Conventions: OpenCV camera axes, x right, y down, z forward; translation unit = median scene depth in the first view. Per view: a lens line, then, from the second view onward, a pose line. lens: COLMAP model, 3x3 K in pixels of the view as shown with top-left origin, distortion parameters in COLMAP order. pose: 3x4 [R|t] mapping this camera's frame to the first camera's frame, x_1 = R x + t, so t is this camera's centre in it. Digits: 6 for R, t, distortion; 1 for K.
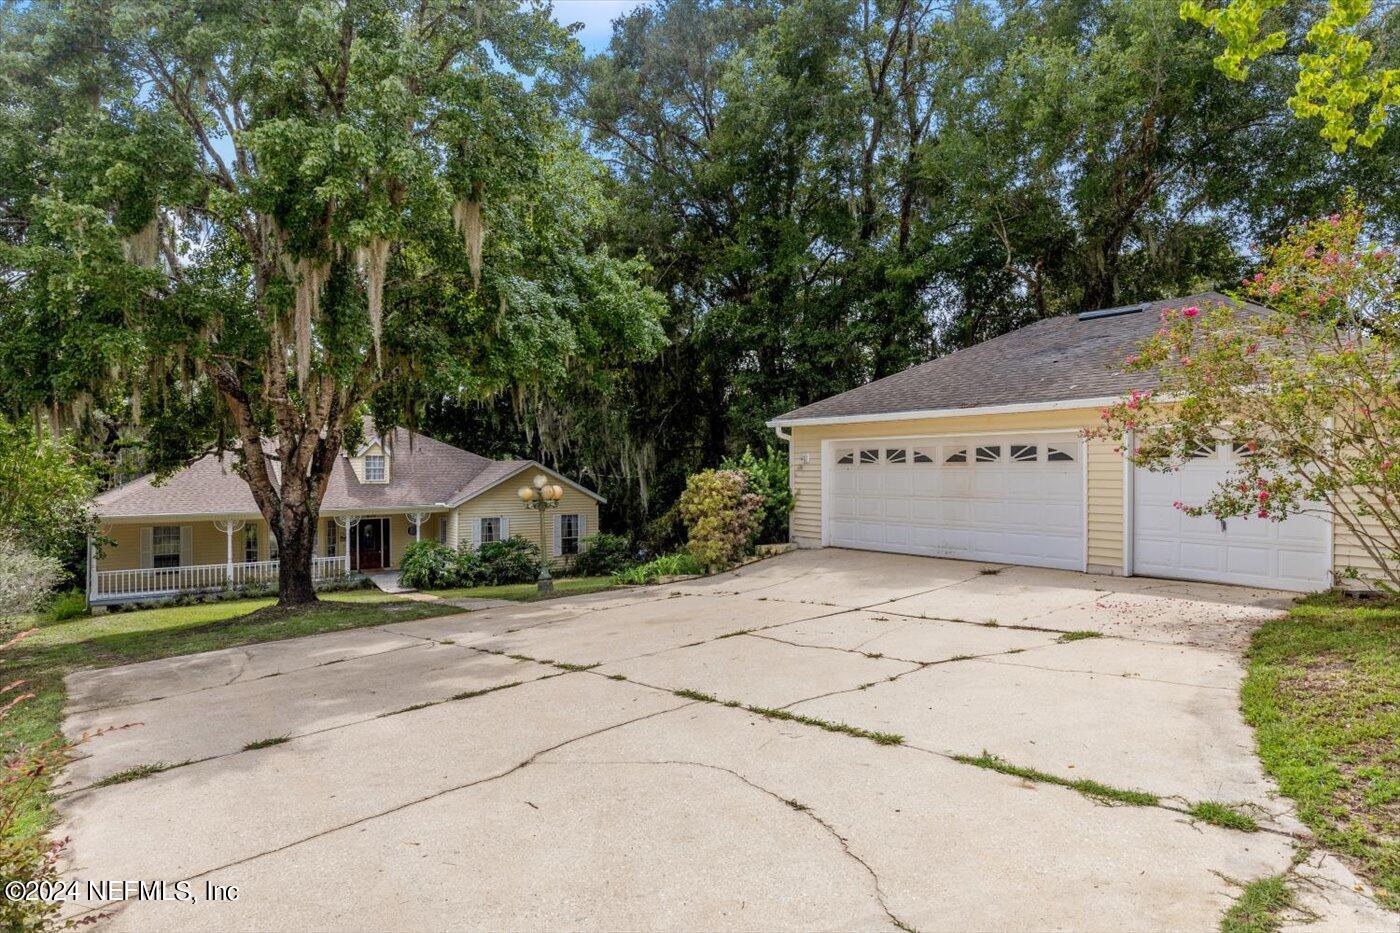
lens RADIAL K [[747.1, 0, 688.1], [0, 747.1, 469.2], [0, 0, 1]] dist [0.001527, 0.000235]
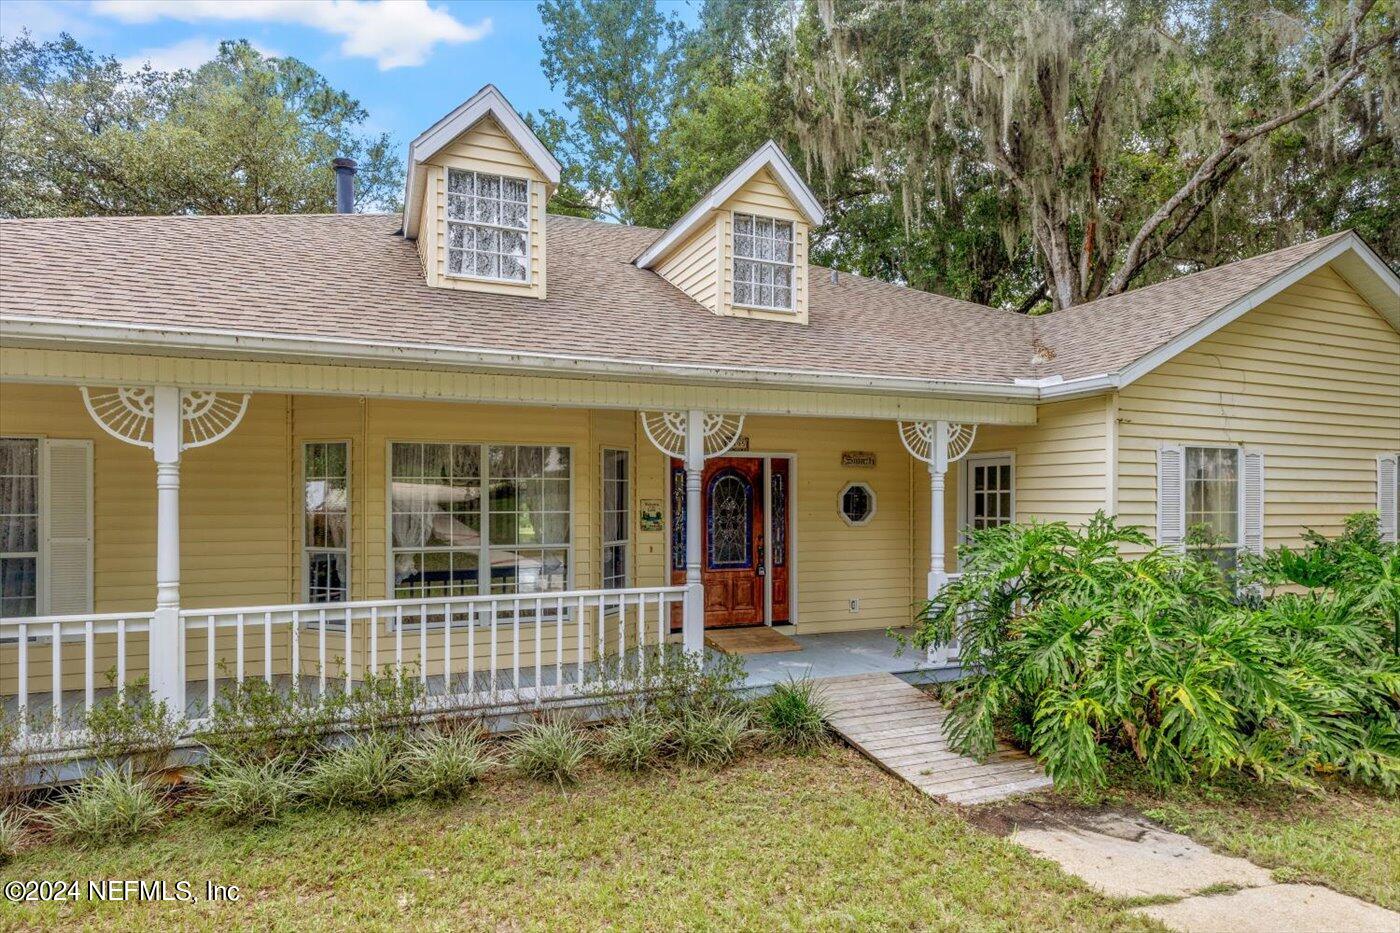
lens RADIAL K [[776.1, 0, 710.0], [0, 776.1, 488.0], [0, 0, 1]] dist [0.020336, -0.000075]
pose [[0.969278, -0.004397, -0.245930, -0.426783], [-0.000178, 0.999827, -0.018578, 0.098570], [0.245970, 0.018051, 0.969109, 0.838028]]
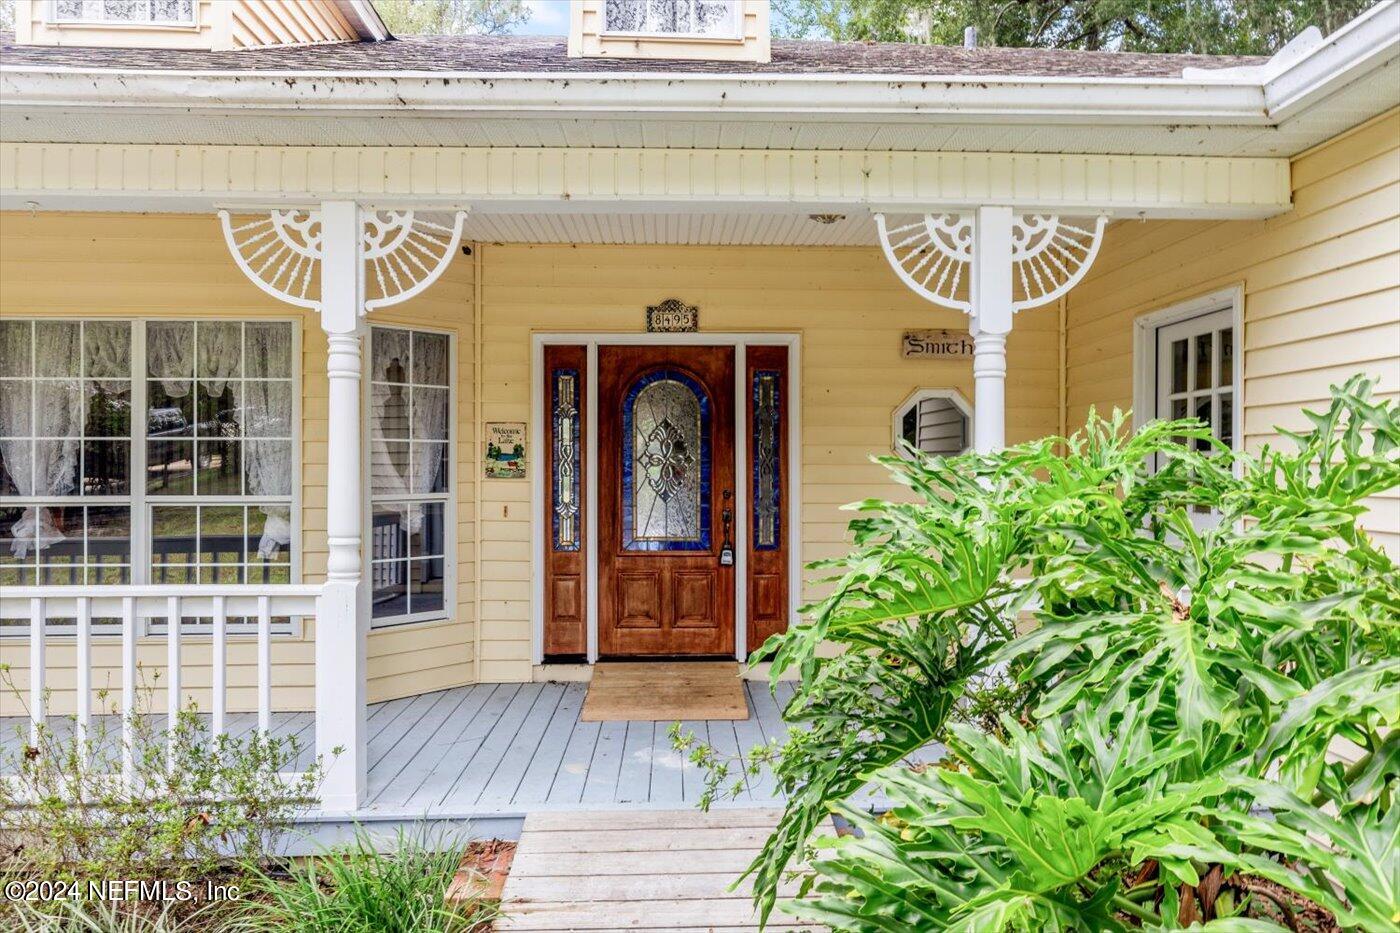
lens RADIAL K [[893.8, 0, 704.3], [0, 893.8, 462.9], [0, 0, 1]] dist [0.006219, 0.001952]
pose [[0.825419, -0.003199, -0.564511, -0.372493], [-0.000893, 0.999975, -0.006973, 0.108532], [0.564520, 0.006260, 0.825396, 1.006458]]
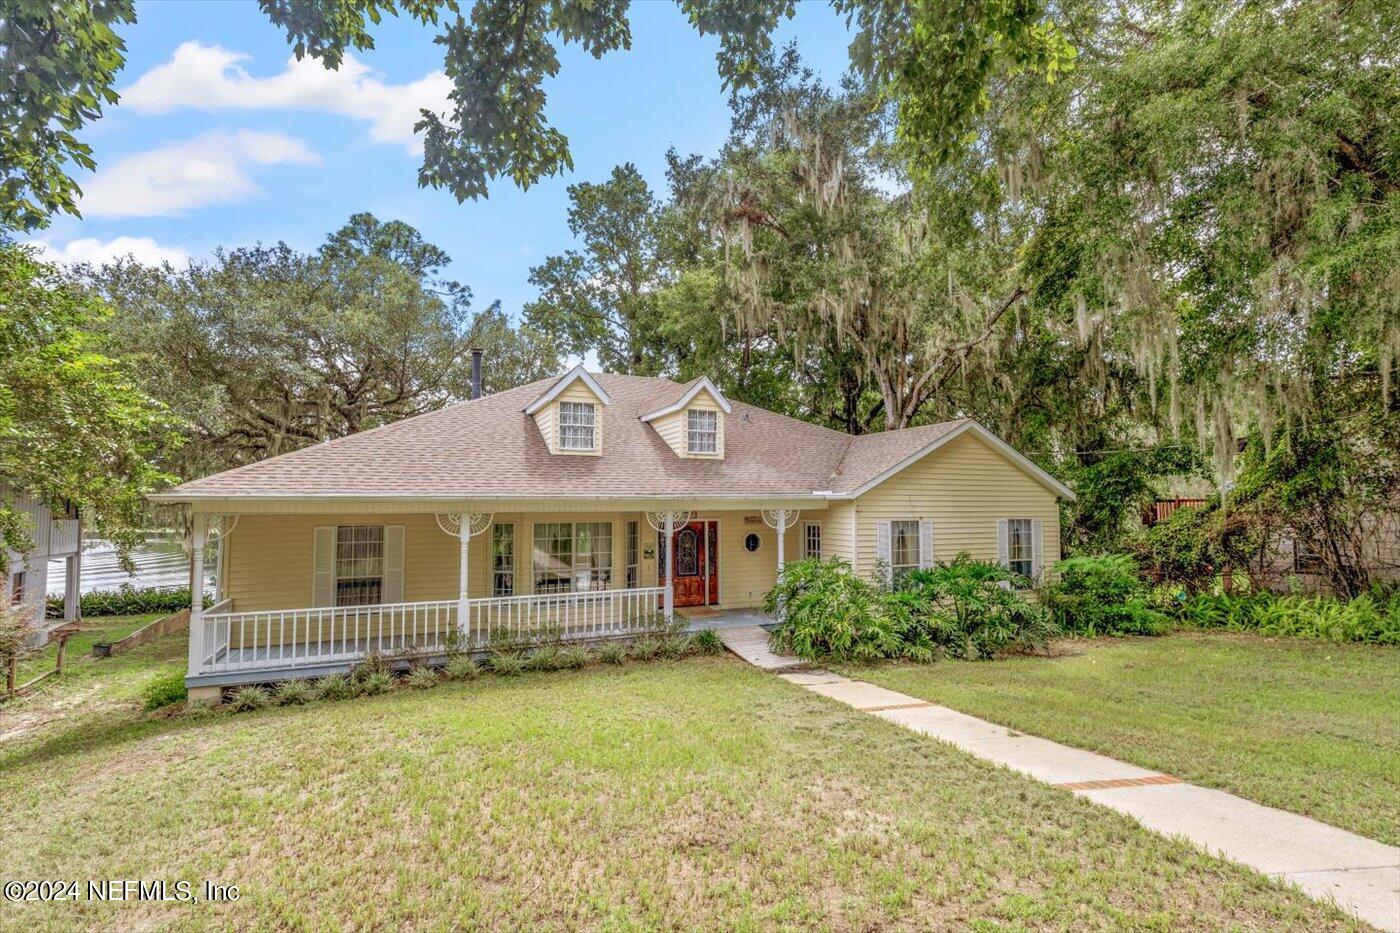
lens RADIAL K [[630.1, 0, 713.1], [0, 630.1, 465.9], [0, 0, 1]] dist [0.014087, -0.001824]
pose [[0.978364, -0.018792, -0.206037, -0.360819], [0.004458, 0.997550, -0.069812, 0.067564], [0.206845, 0.067383, 0.976051, 0.616045]]
